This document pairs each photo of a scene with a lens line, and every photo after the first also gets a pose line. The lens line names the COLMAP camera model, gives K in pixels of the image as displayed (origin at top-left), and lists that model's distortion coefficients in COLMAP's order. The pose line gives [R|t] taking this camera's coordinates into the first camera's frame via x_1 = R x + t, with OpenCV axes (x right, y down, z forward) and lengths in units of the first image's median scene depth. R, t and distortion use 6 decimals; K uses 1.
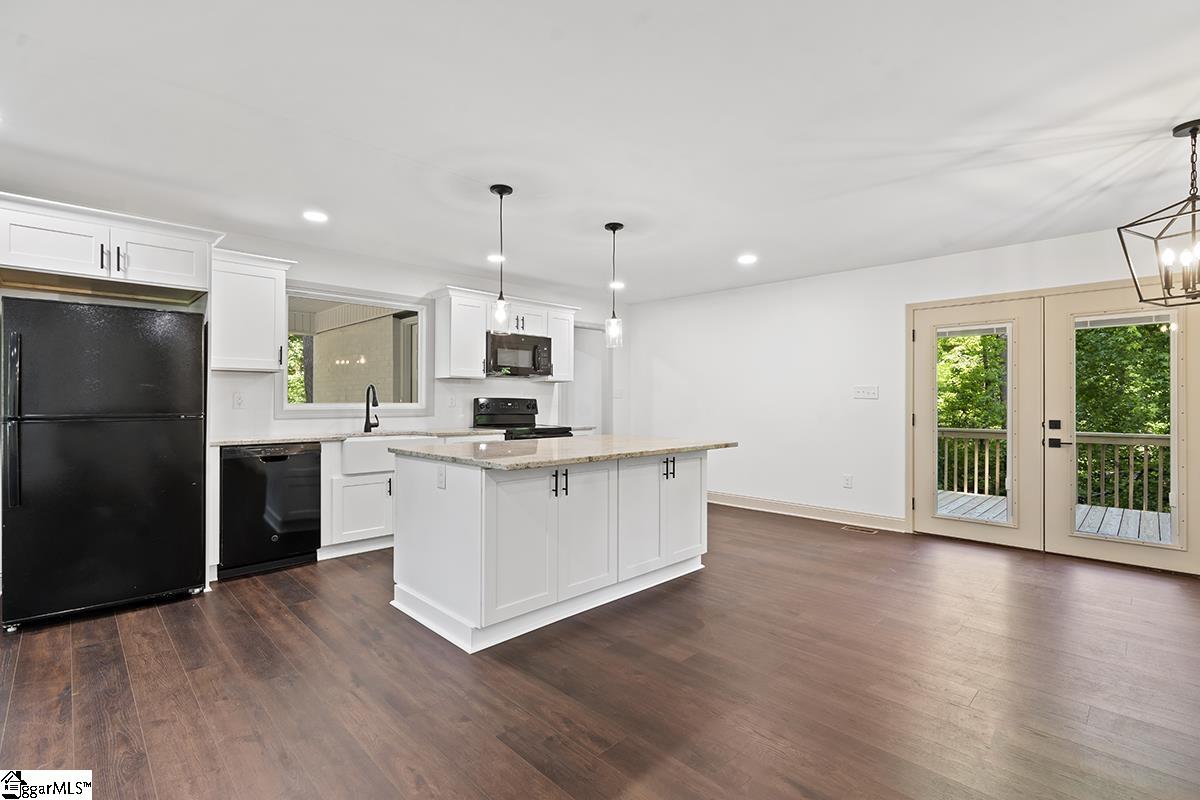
lens RADIAL K [[552.9, 0, 600.0], [0, 552.9, 400.0], [0, 0, 1]] dist [-0.012962, 0.000089]
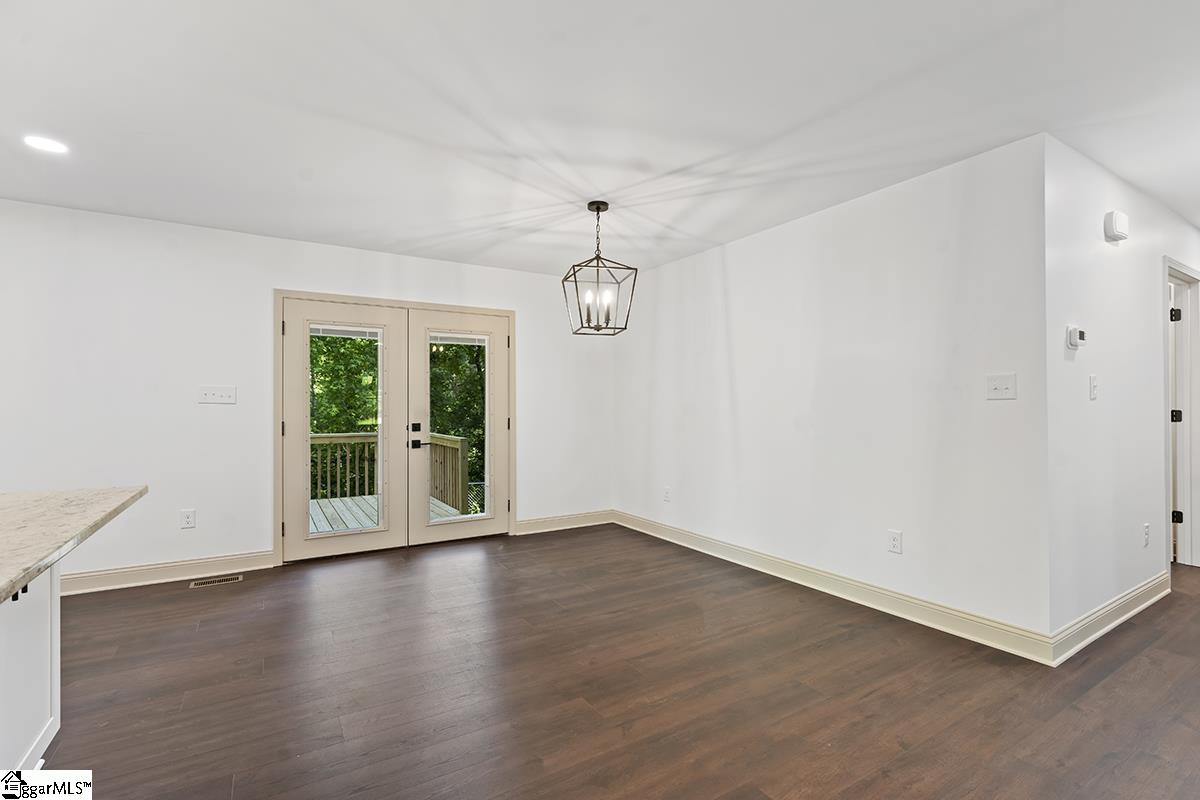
lens RADIAL K [[541.3, 0, 600.0], [0, 541.3, 400.0], [0, 0, 1]] dist [-0.011255, 0.000062]
pose [[0.222128, 0.009378, 0.974972, -0.128531], [0.002463, 0.999945, -0.010179, 0.002198], [-0.975014, 0.004663, 0.222093, 0.366091]]
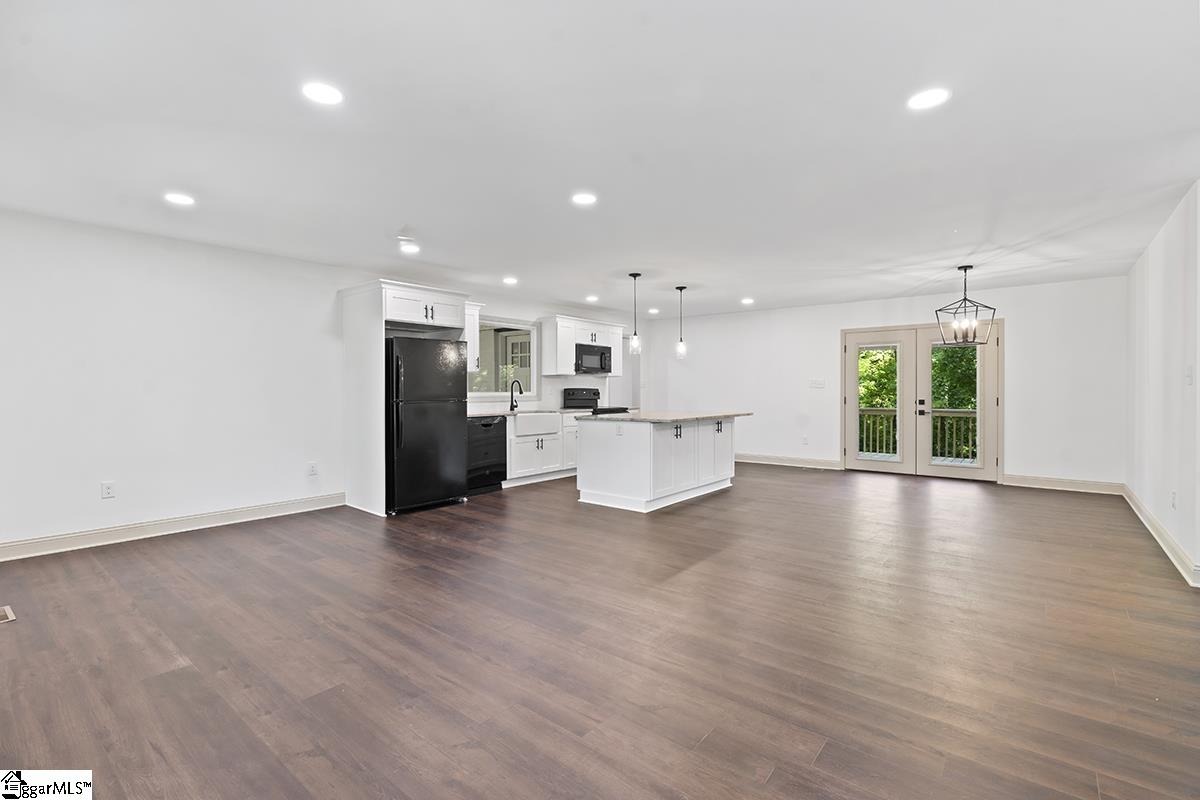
lens RADIAL K [[552.9, 0, 600.0], [0, 552.9, 400.0], [0, 0, 1]] dist [-0.012962, 0.000089]
pose [[0.993860, -0.007179, 0.110409, -0.357012], [0.004938, 0.999777, 0.020549, -0.003014], [-0.110531, -0.019878, 0.993674, -0.585041]]
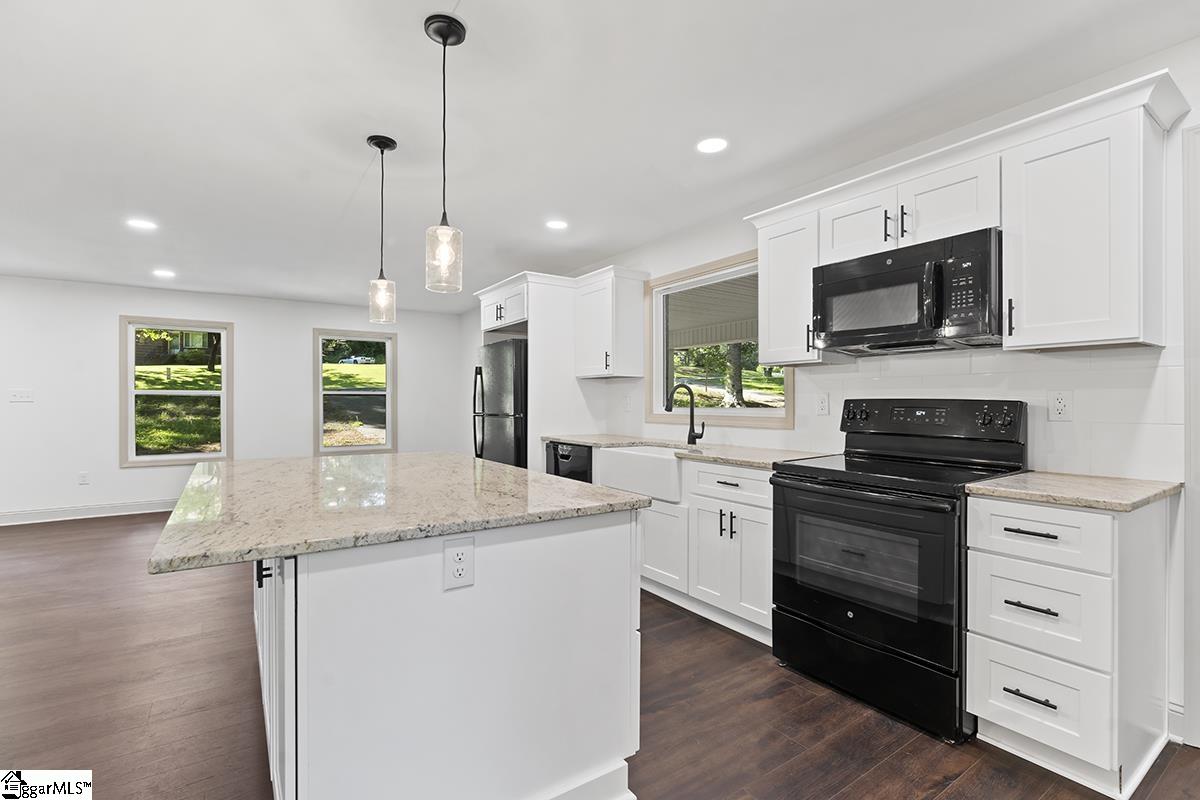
lens RADIAL K [[541.3, 0, 600.0], [0, 541.3, 400.0], [0, 0, 1]] dist [-0.011255, 0.000062]
pose [[-0.178863, -0.002594, -0.983871, 0.371255], [0.001656, 0.999994, -0.002938, -0.002210], [0.983873, -0.002155, -0.178858, 1.036913]]
